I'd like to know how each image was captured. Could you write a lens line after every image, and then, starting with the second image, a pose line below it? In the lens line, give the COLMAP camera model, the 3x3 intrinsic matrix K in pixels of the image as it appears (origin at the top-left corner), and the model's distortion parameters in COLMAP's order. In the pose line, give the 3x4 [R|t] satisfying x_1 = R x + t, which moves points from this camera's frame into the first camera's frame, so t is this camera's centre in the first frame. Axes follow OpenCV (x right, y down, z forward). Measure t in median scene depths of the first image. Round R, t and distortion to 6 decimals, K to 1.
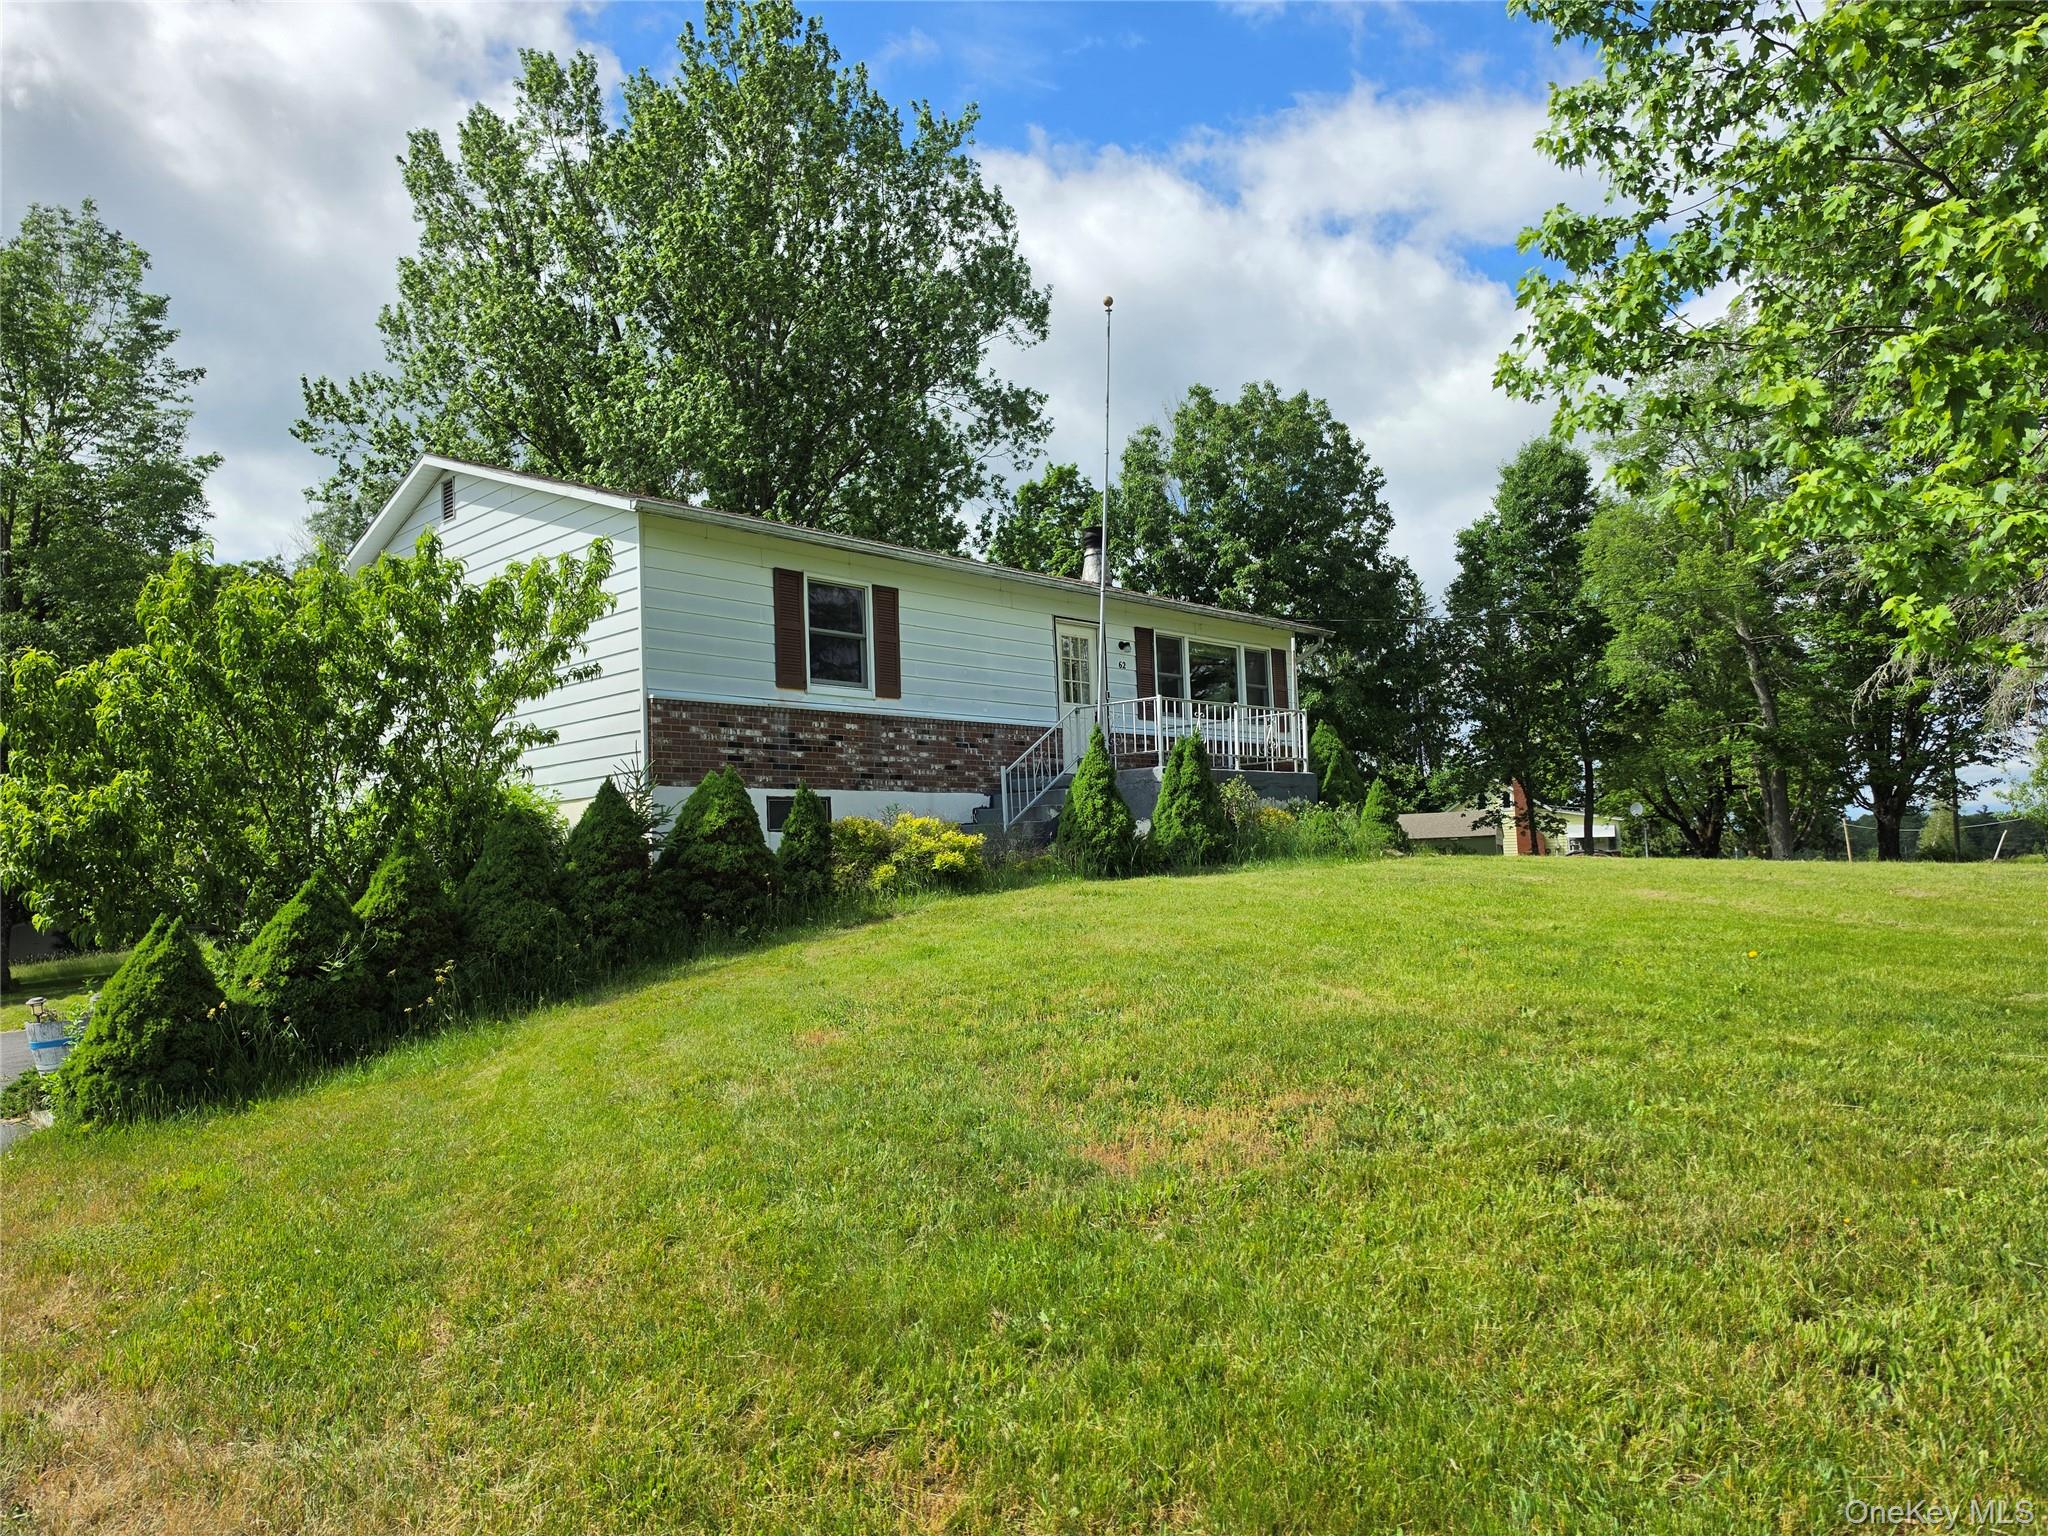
lens RADIAL K [[1339.6, 0, 1024.0], [0, 1339.6, 768.0], [0, 0, 1]] dist [0.077491, -0.164651]
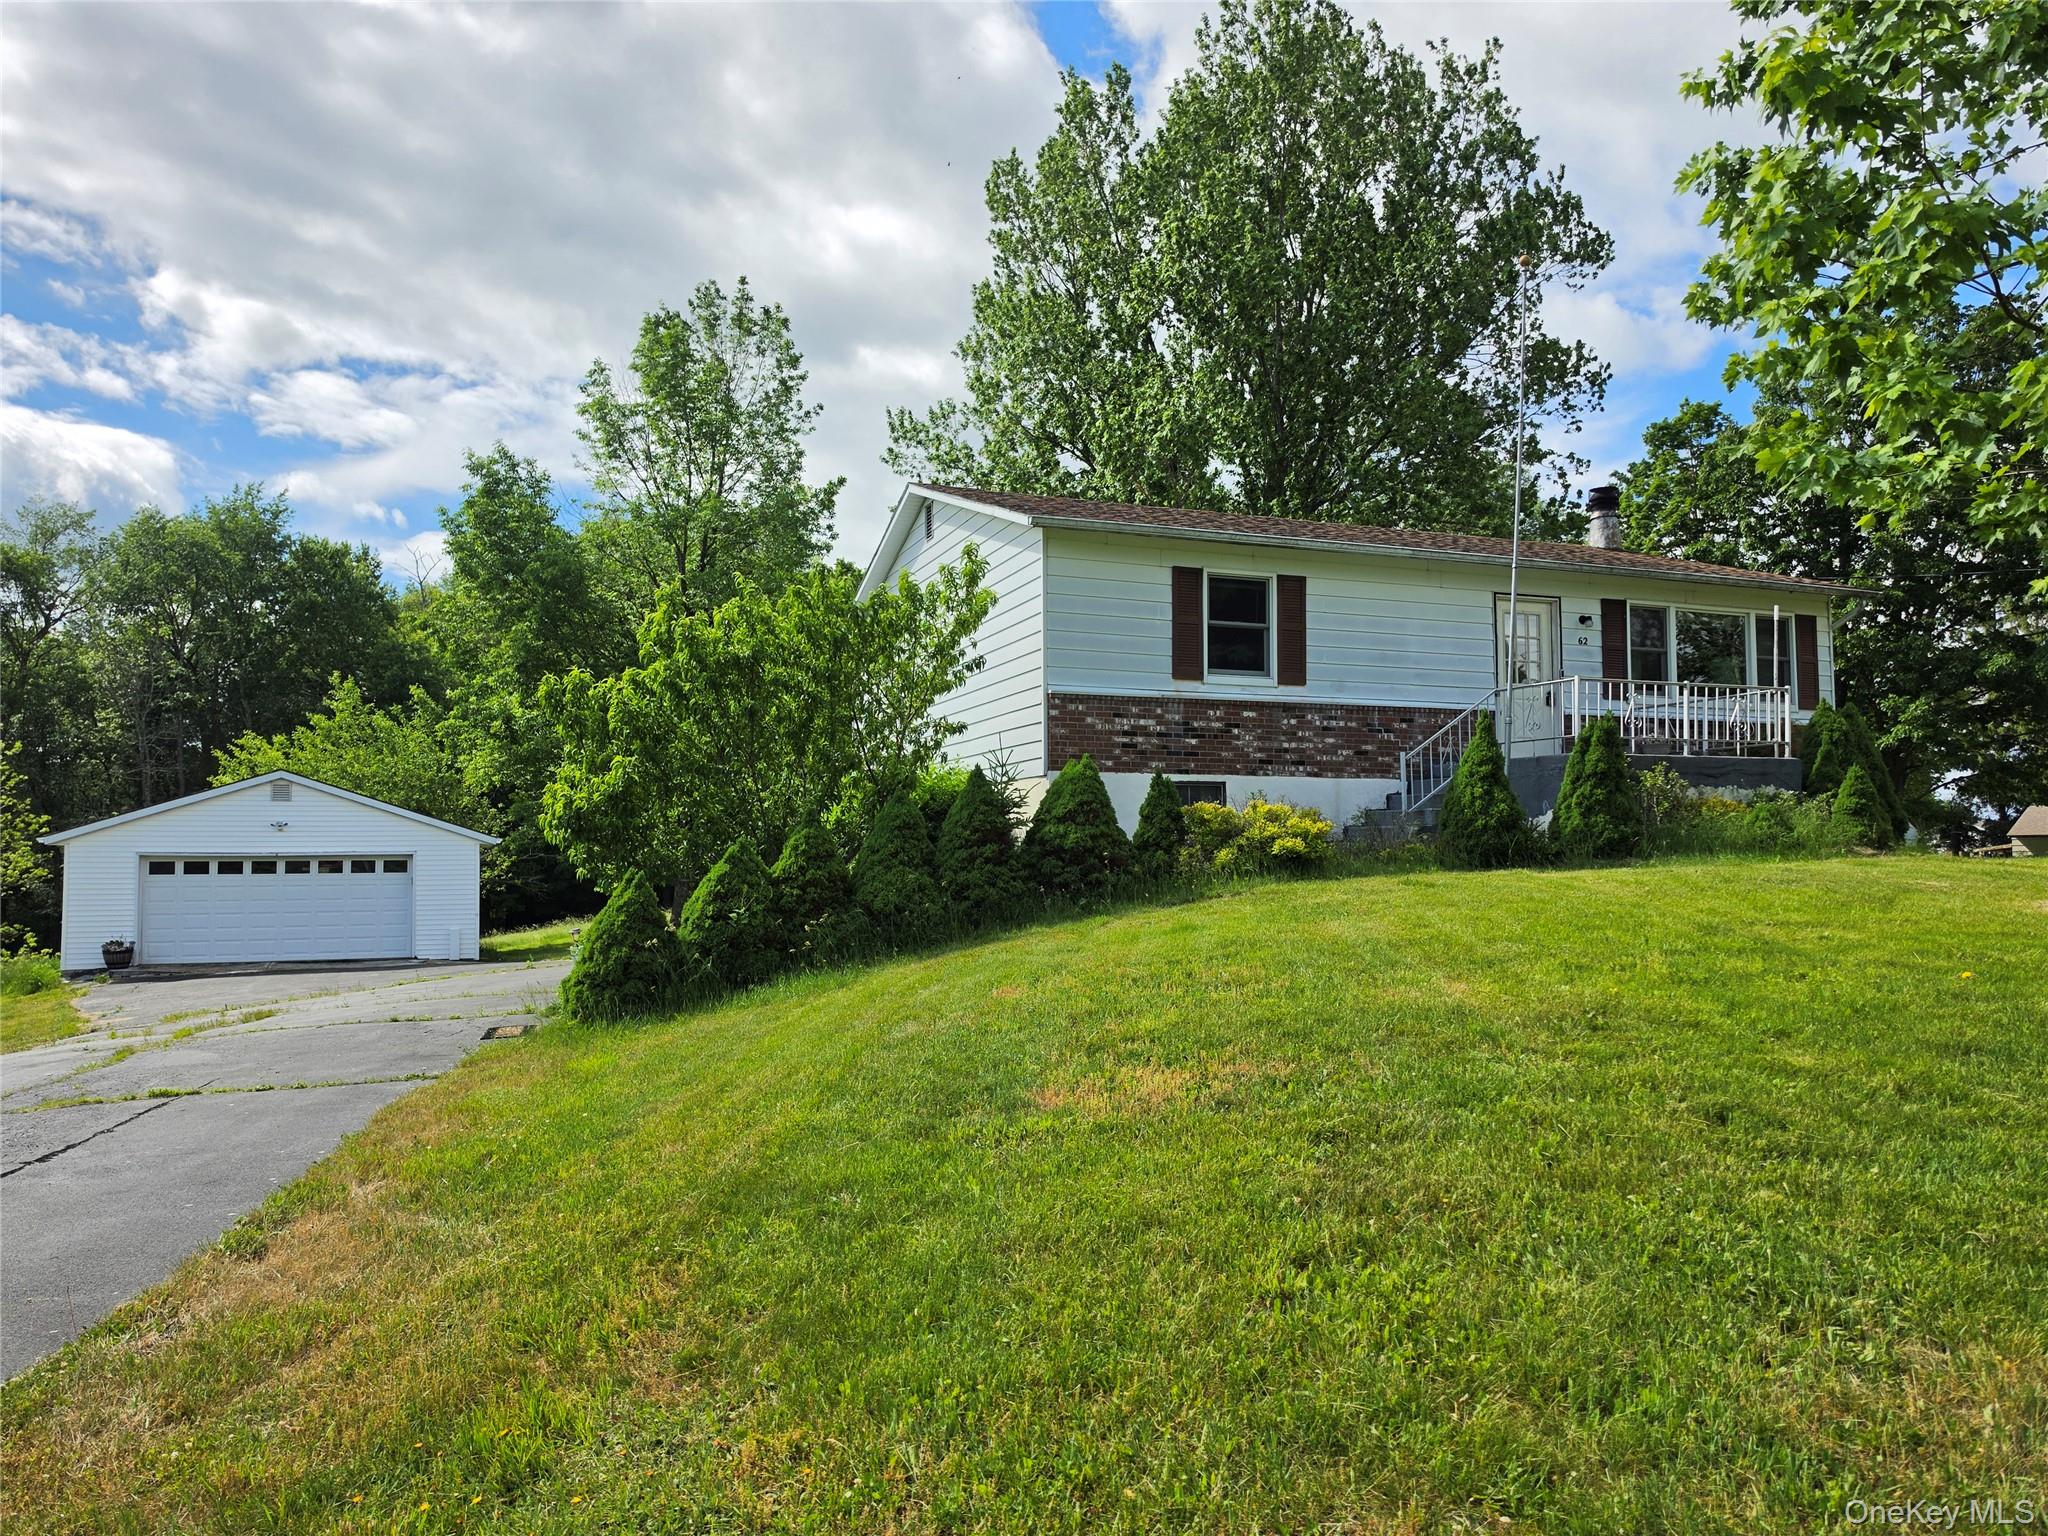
lens RADIAL K [[1374.1, 0, 1024.0], [0, 1374.1, 768.0], [0, 0, 1]] dist [-0.001422, -0.000803]
pose [[0.902926, 0.004567, -0.429772, 0.174654], [0.002769, 0.999861, 0.016443, -0.007427], [0.429788, -0.016037, 0.902788, -0.035559]]
